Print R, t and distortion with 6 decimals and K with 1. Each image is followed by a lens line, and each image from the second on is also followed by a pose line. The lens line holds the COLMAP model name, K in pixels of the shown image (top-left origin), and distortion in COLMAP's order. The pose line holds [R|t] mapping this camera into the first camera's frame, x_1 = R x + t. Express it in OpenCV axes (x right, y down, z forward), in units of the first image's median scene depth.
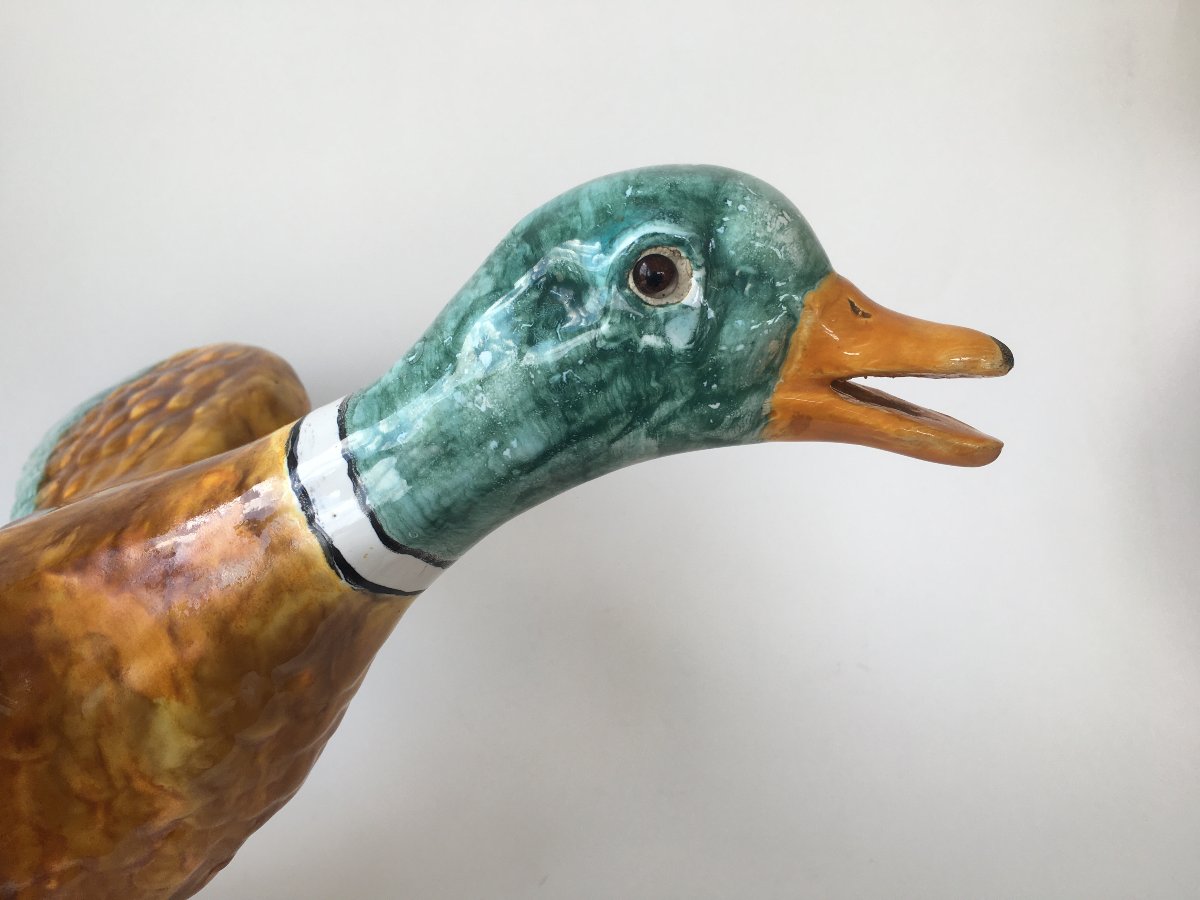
lens RADIAL K [[1027.0, 0, 603.4], [0, 1027.0, 438.6], [0, 0, 1]] dist [0.026536, -0.077299]
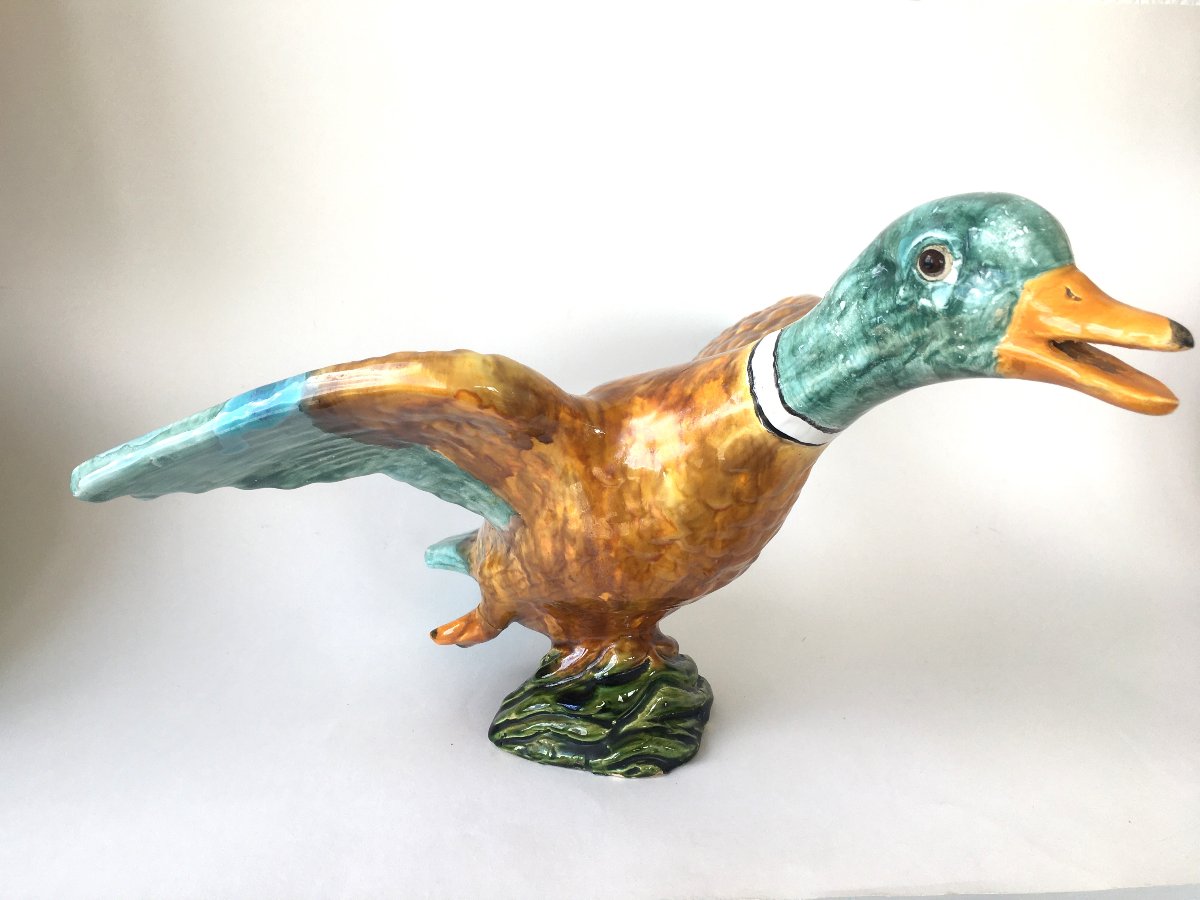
lens RADIAL K [[1027.0, 0, 598.5], [0, 1027.0, 452.7], [0, 0, 1]] dist [0.026536, -0.077299]
pose [[0.736172, 0.181973, -0.651871, 0.757047], [-0.156022, 0.982863, 0.098173, 0.059426], [0.658565, 0.029434, 0.751948, -0.557697]]
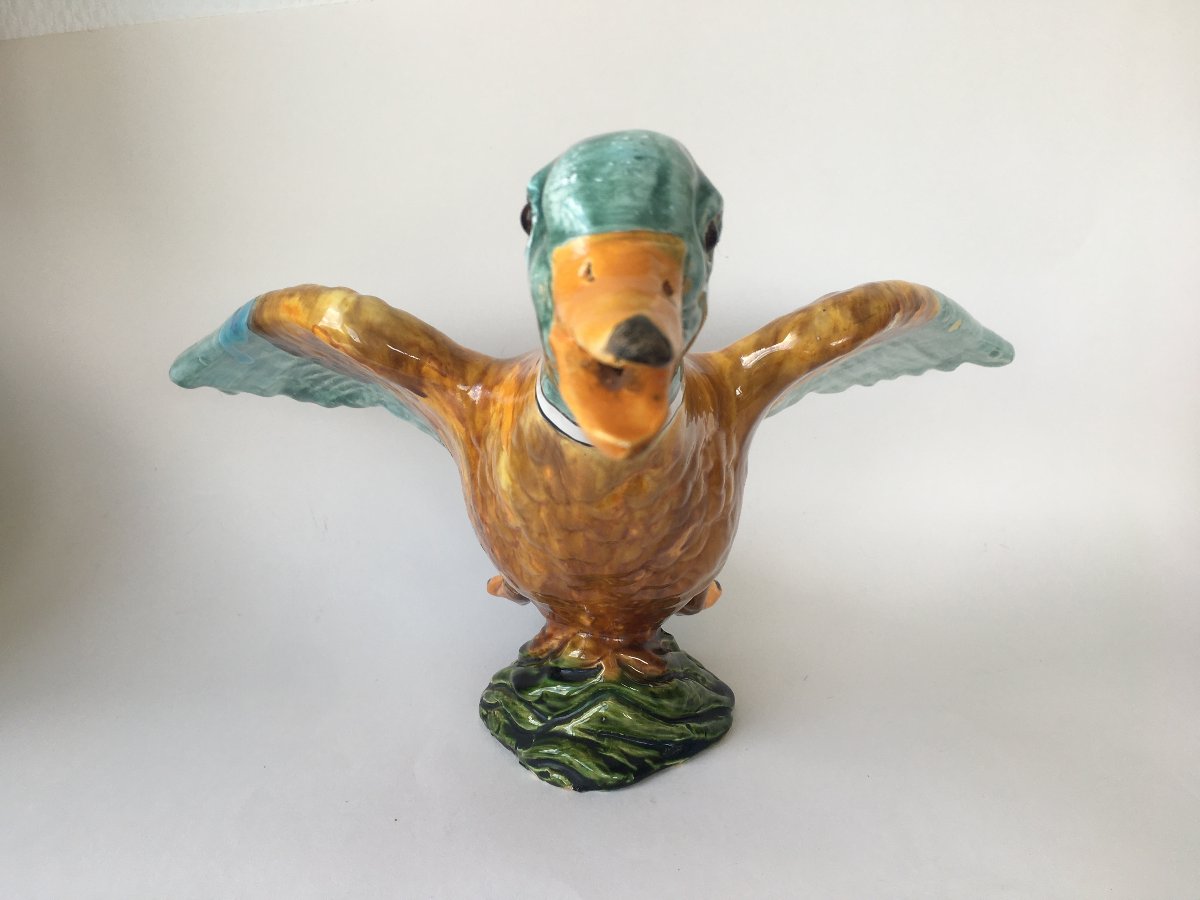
lens RADIAL K [[1027.0, 0, 600.2], [0, 1027.0, 445.6], [0, 0, 1]] dist [0.026536, -0.077299]
pose [[0.168249, 0.288305, -0.942641, 1.287389], [-0.243161, 0.938861, 0.243747, -0.217880], [0.955283, 0.188203, 0.228067, 0.808782]]
